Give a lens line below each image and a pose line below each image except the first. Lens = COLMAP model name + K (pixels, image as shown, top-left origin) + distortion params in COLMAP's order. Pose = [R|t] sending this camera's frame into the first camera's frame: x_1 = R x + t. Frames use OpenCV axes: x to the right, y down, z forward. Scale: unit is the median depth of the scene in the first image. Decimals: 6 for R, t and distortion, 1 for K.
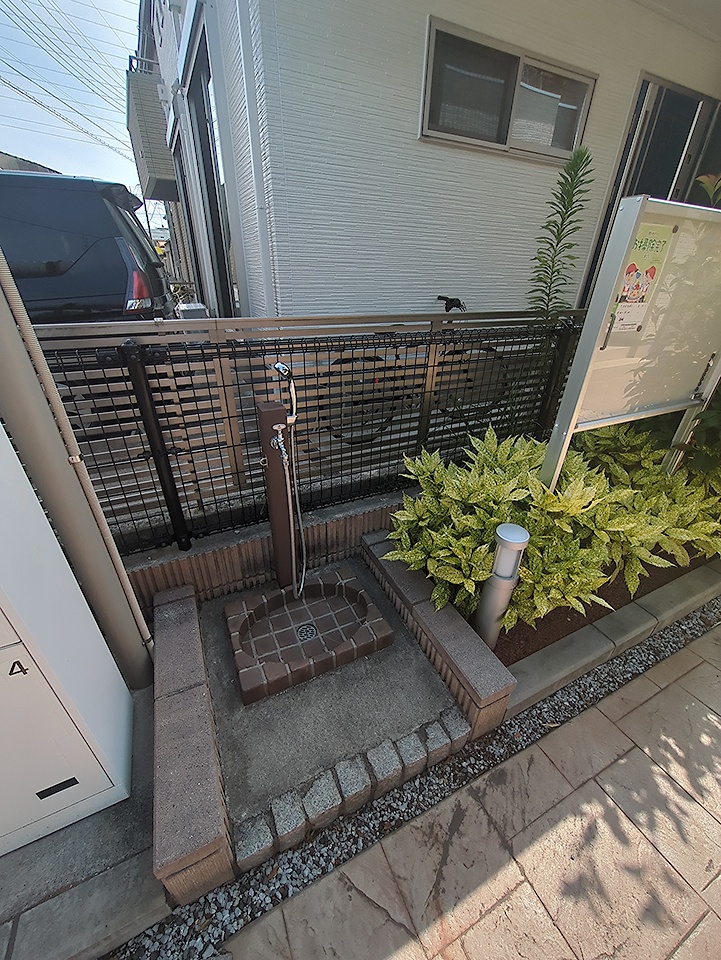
lens RADIAL K [[377.7, 0, 360.1], [0, 377.7, 481.4], [0, 0, 1]] dist [0.000395, -0.000198]
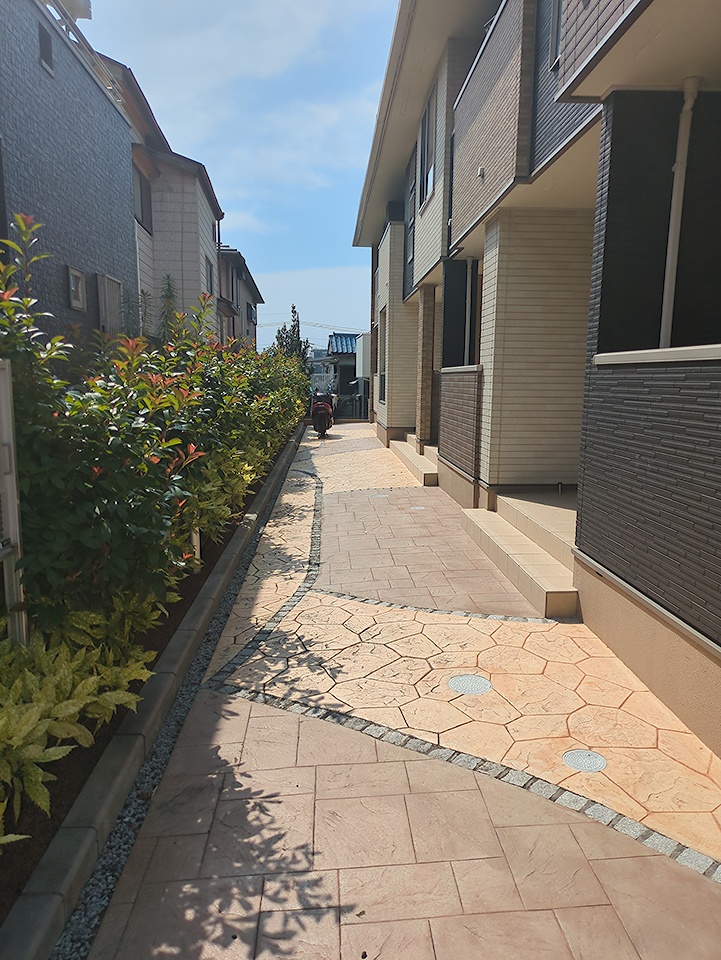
lens RADIAL K [[718.7, 0, 375.6], [0, 718.7, 492.9], [0, 0, 1]] dist [0.023913, -0.013333]
pose [[0.377421, -0.167894, 0.910695, -0.176496], [0.451054, 0.892214, -0.022444, 0.063190], [-0.808766, 0.419244, 0.412470, -0.293674]]
